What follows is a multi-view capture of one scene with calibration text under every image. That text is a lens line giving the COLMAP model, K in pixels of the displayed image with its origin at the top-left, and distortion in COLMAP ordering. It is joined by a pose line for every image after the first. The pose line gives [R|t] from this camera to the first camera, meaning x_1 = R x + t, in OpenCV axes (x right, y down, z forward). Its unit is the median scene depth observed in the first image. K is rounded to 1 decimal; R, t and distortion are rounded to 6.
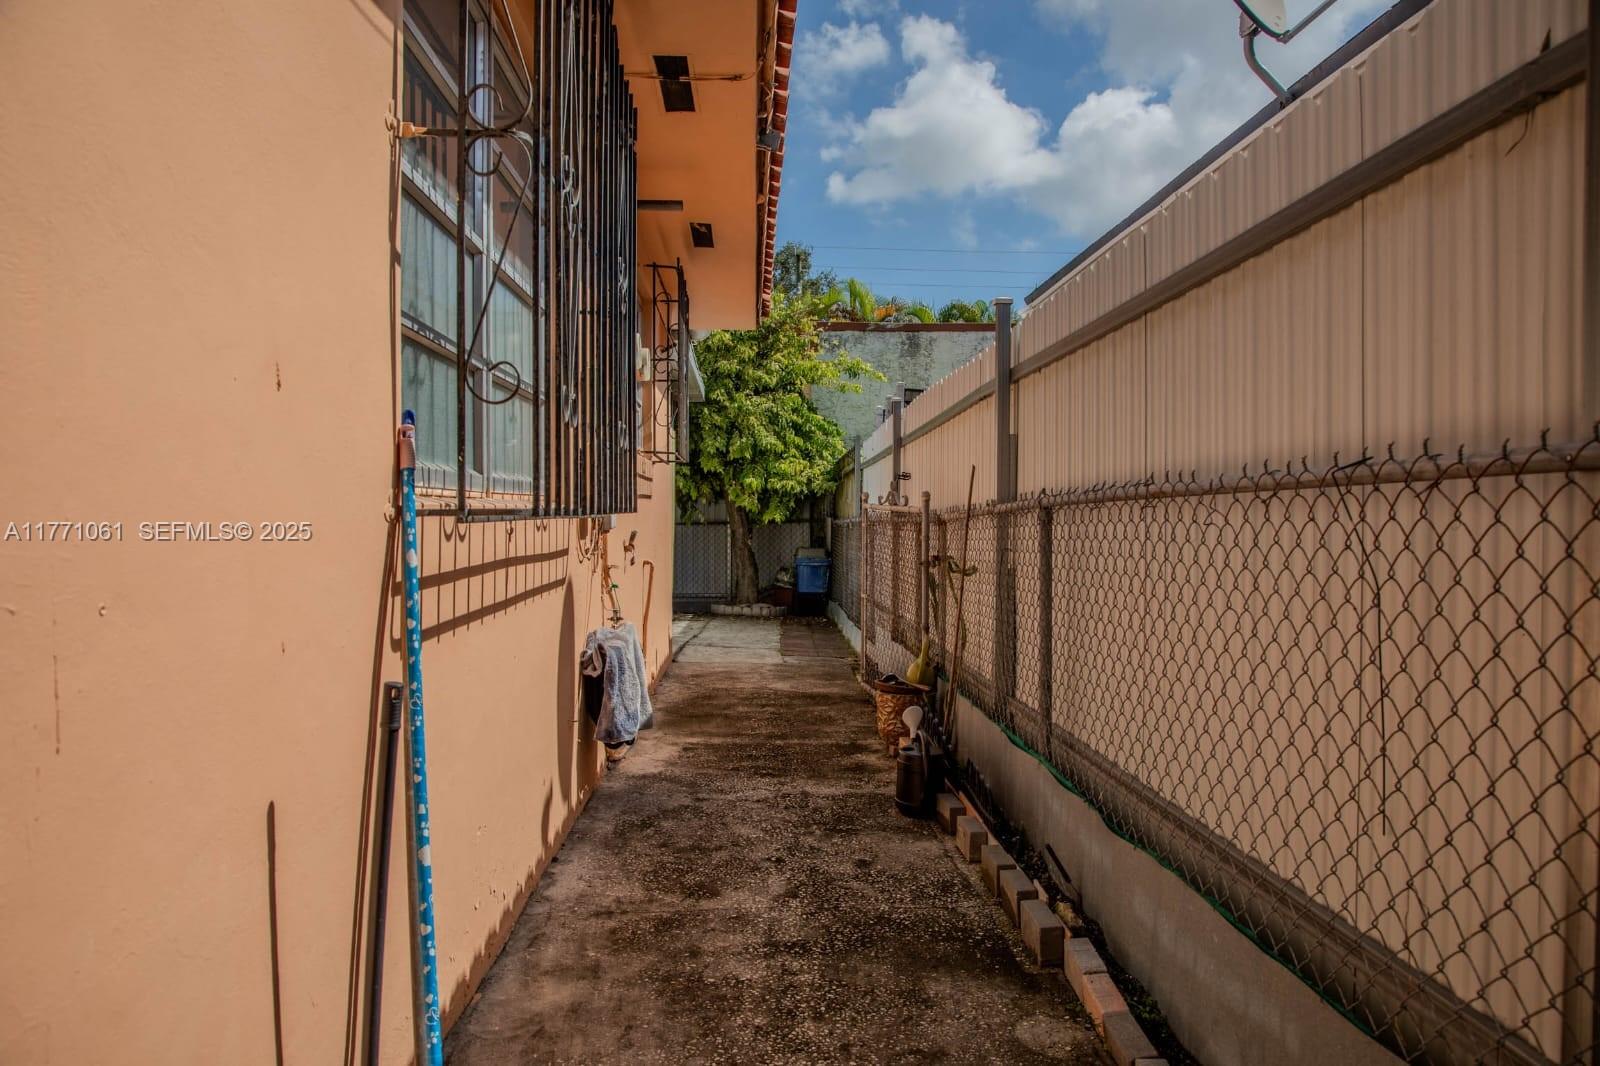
lens RADIAL K [[1257.1, 0, 799.9], [0, 1257.1, 529.6], [0, 0, 1]] dist [-0.000164, -0.000006]
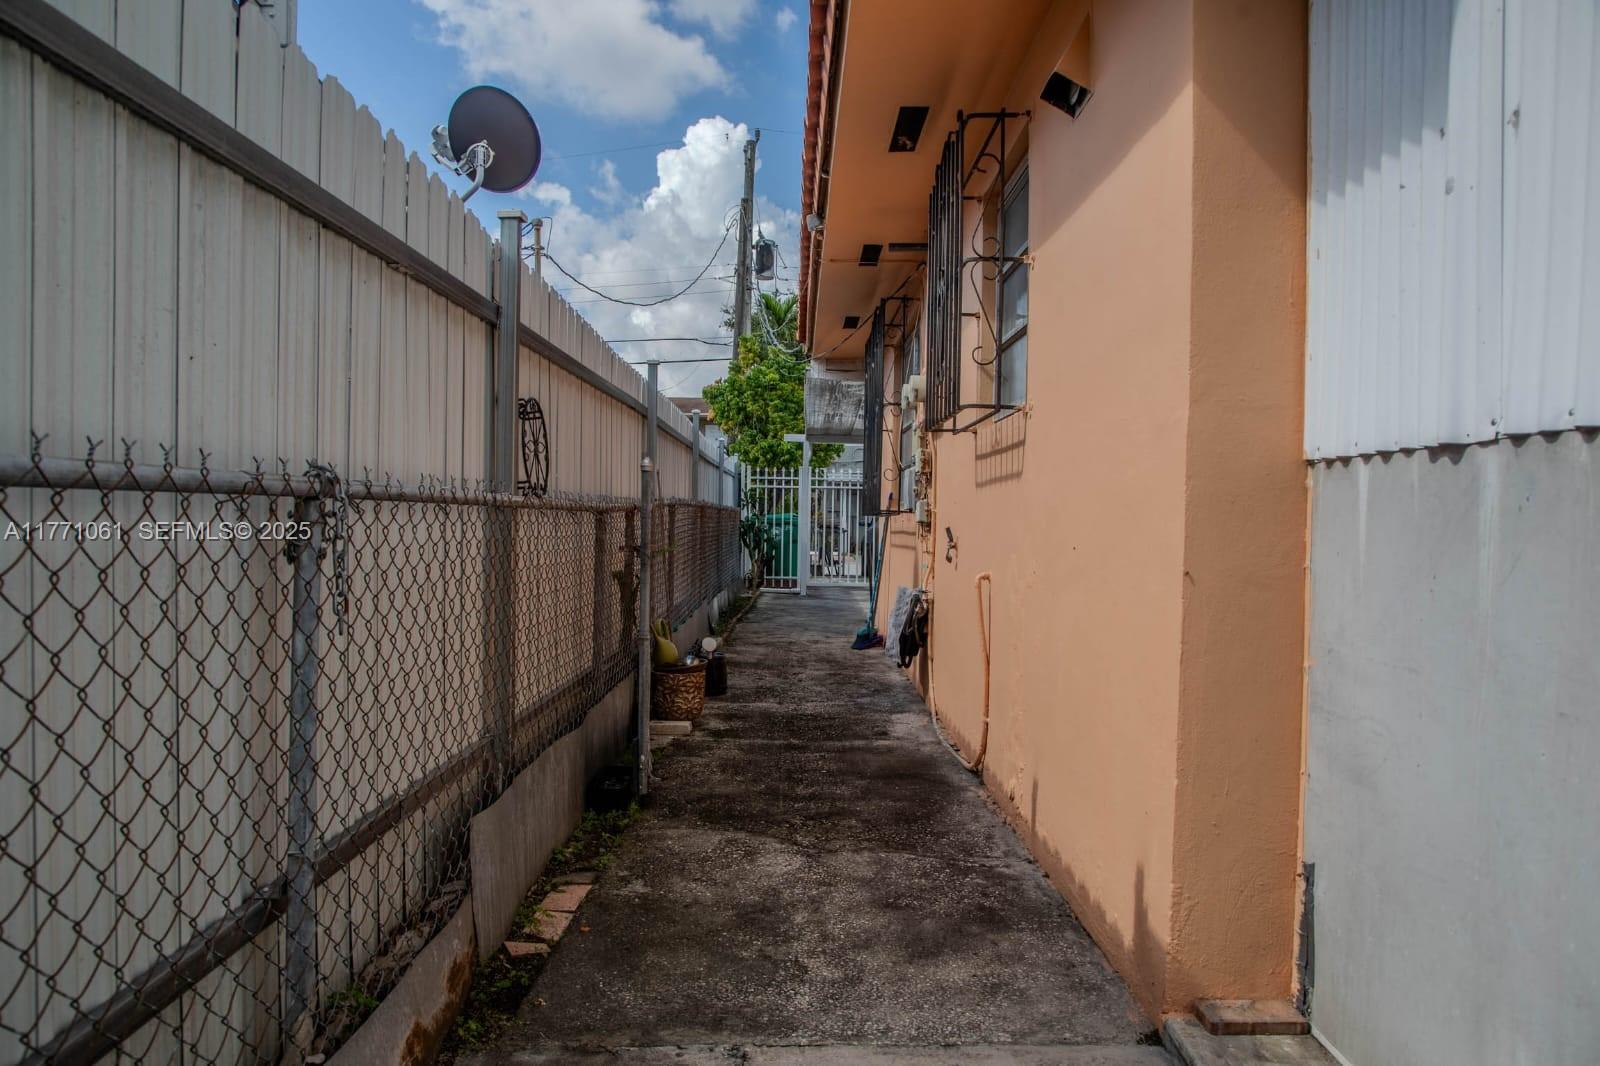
lens RADIAL K [[1257.1, 0, 799.9], [0, 1257.1, 531.3], [0, 0, 1]] dist [-0.000164, -0.000006]
pose [[-0.999286, -0.023841, 0.029327, -0.046158], [-0.023422, 0.999619, 0.014571, -0.007272], [-0.029663, 0.013874, -0.999464, 2.003055]]
